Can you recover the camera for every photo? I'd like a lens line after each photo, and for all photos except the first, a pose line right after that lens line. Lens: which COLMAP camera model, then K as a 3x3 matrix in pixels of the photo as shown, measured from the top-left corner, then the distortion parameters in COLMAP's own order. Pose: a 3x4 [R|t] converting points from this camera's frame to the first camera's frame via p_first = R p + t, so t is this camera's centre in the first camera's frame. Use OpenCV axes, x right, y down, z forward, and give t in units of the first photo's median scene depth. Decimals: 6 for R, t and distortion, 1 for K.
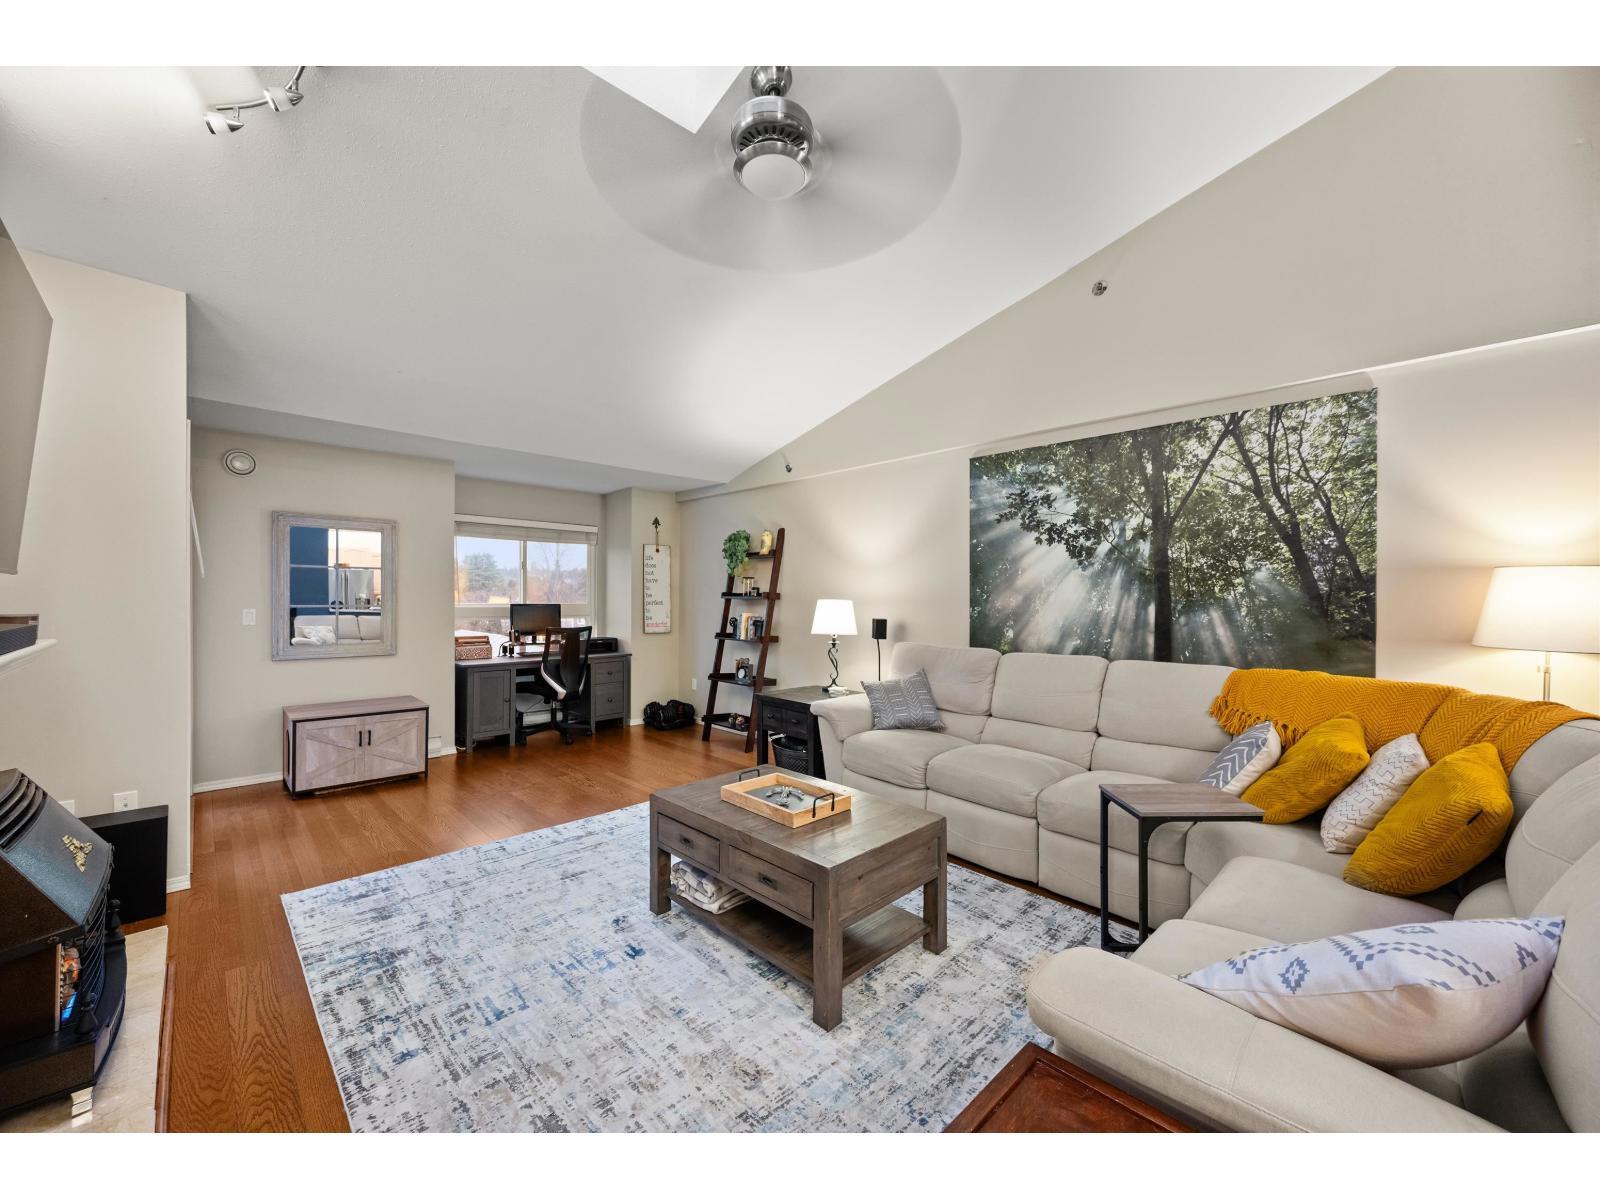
lens RADIAL K [[629.0, 0, 797.0], [0, 629.0, 600.0], [0, 0, 1]] dist [0.000250, 0.000031]
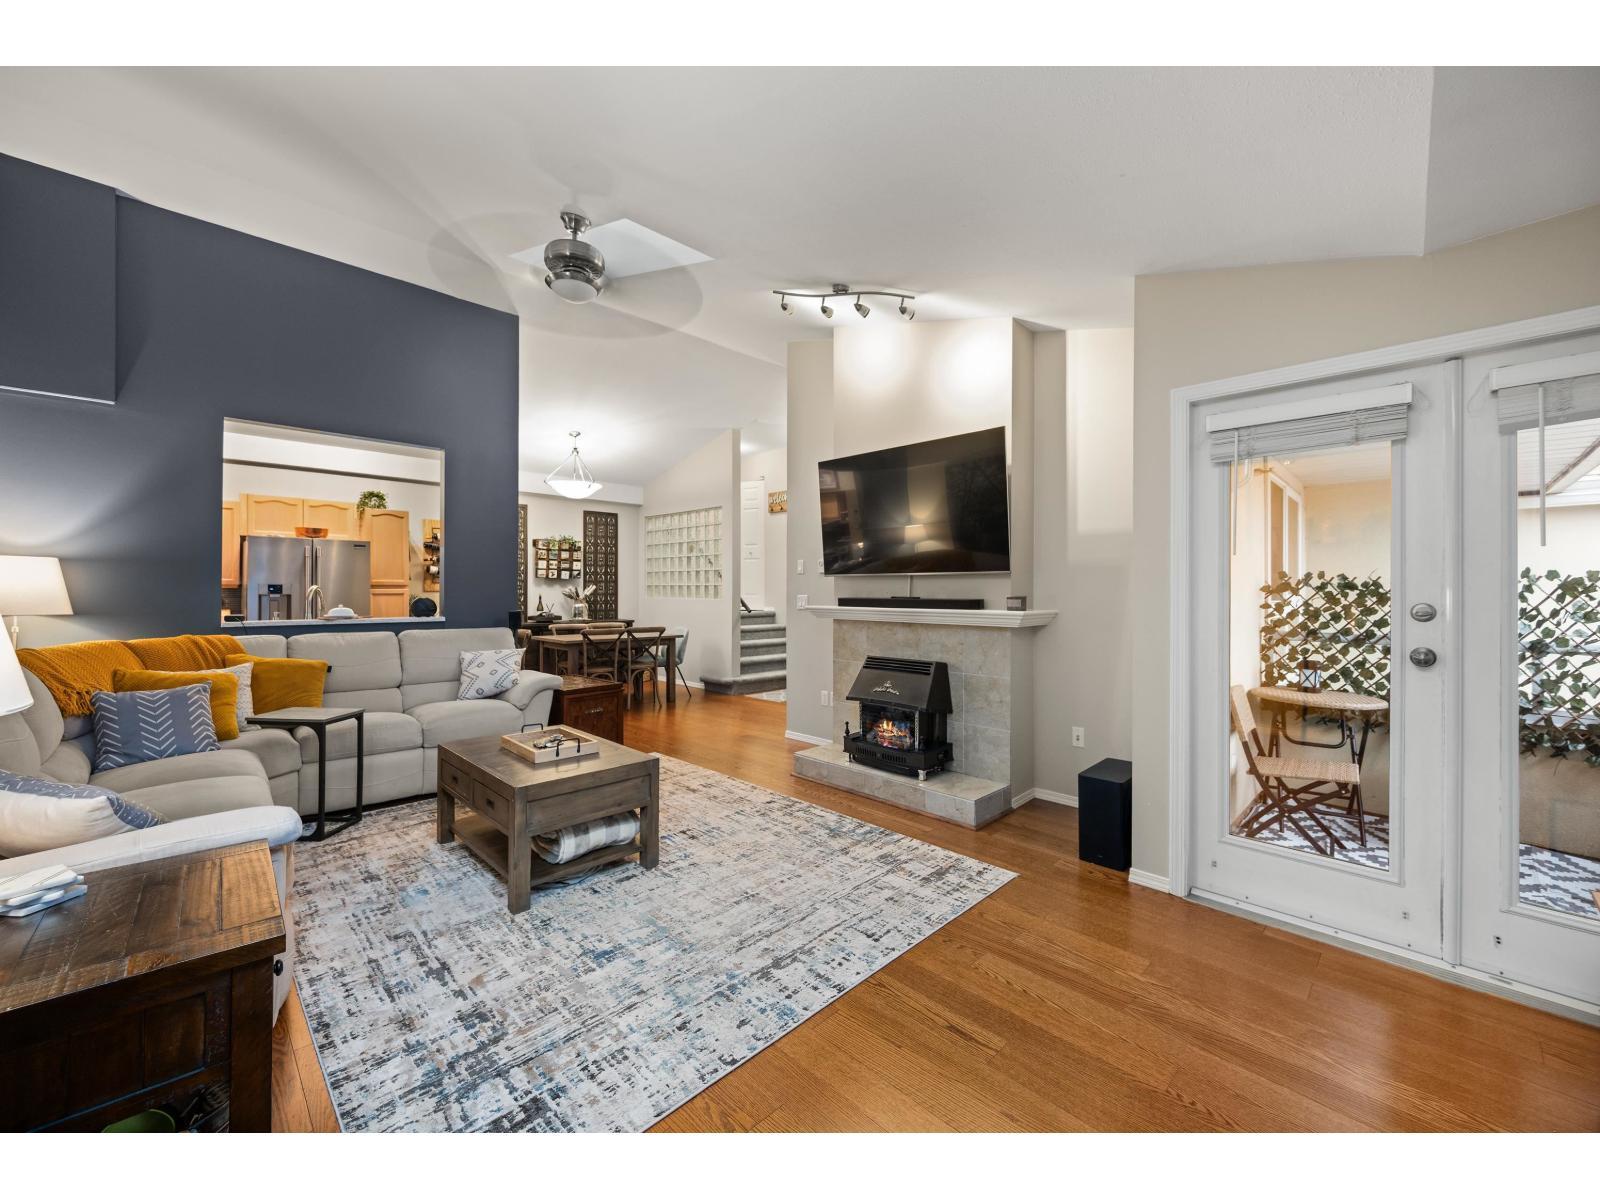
lens RADIAL K [[629.0, 0, 797.3], [0, 629.0, 591.2], [0, 0, 1]] dist [0.000250, 0.000031]
pose [[-0.999927, -0.006520, -0.010200, -0.340781], [-0.006562, 0.999970, 0.004115, 0.004211], [0.010172, 0.004181, -0.999940, 1.546539]]
